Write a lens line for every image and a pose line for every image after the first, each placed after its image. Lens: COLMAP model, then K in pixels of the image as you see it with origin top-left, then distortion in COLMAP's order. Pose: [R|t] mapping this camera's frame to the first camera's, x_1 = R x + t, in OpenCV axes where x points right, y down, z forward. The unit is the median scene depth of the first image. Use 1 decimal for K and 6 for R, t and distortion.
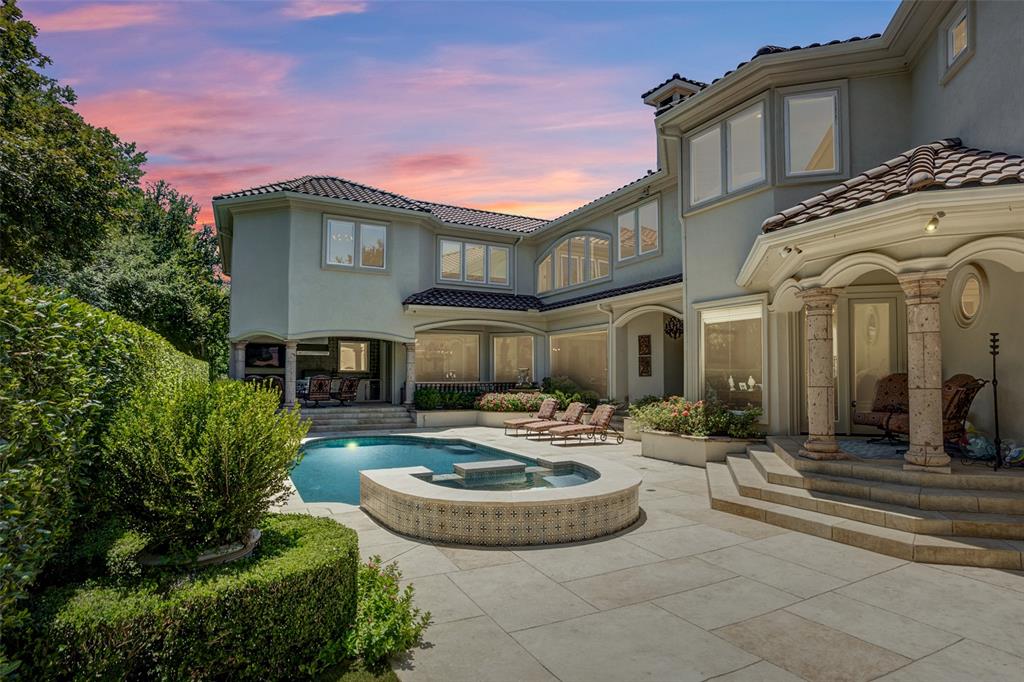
lens RADIAL K [[540.6, 0, 510.6], [0, 540.6, 365.1], [0, 0, 1]] dist [-0.057658, 0.044136]
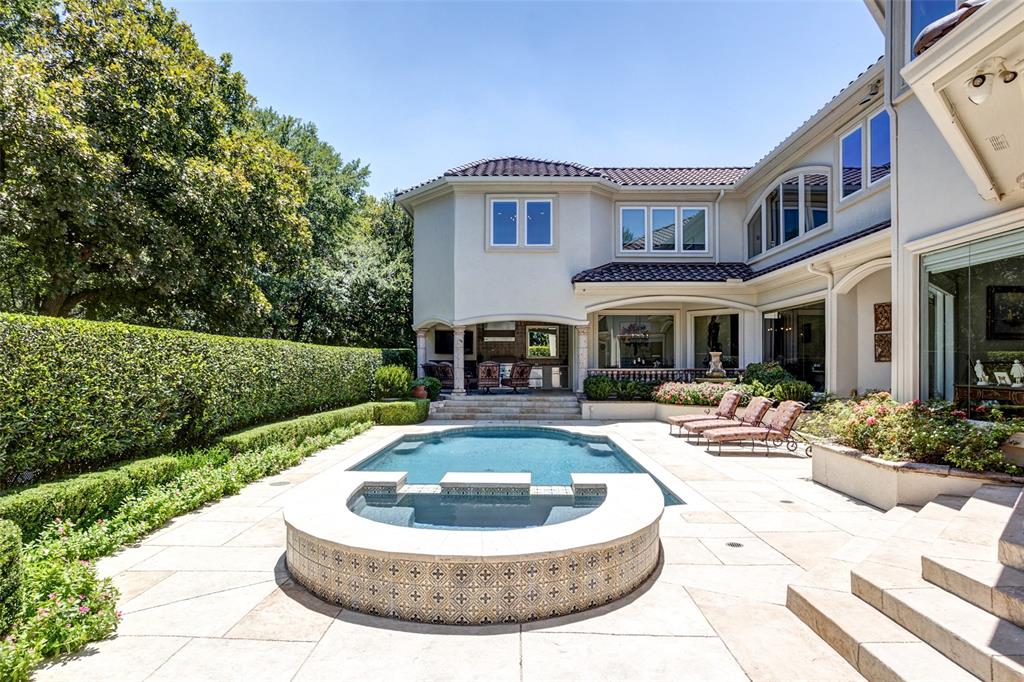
lens RADIAL K [[540.6, 0, 510.6], [0, 540.6, 365.1], [0, 0, 1]] dist [-0.057658, 0.044136]
pose [[0.874301, 0.000940, -0.485384, 0.157440], [0.010781, 0.999714, 0.021356, 0.005016], [0.485265, -0.023905, 0.874040, 0.161323]]
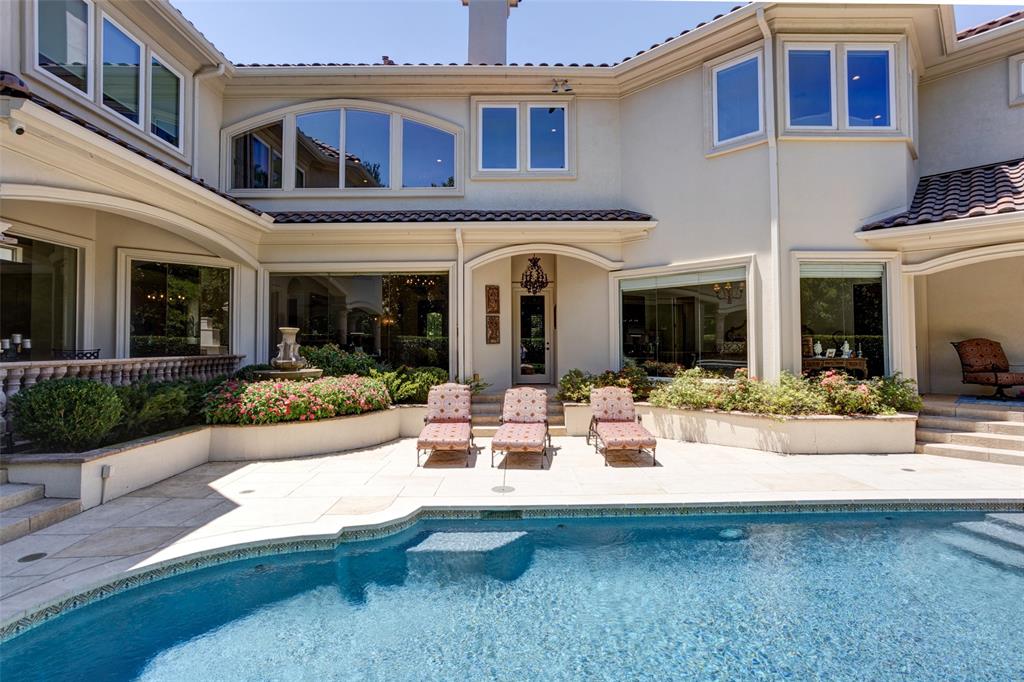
lens RADIAL K [[519.6, 0, 512.0], [0, 519.6, 341.0], [0, 0, 1]] dist [-0.043738, 0.039098]
pose [[0.459786, 0.003970, 0.888021, -0.330460], [-0.013175, 0.999910, 0.002352, 0.014826], [-0.887932, -0.012781, 0.459797, 0.645805]]
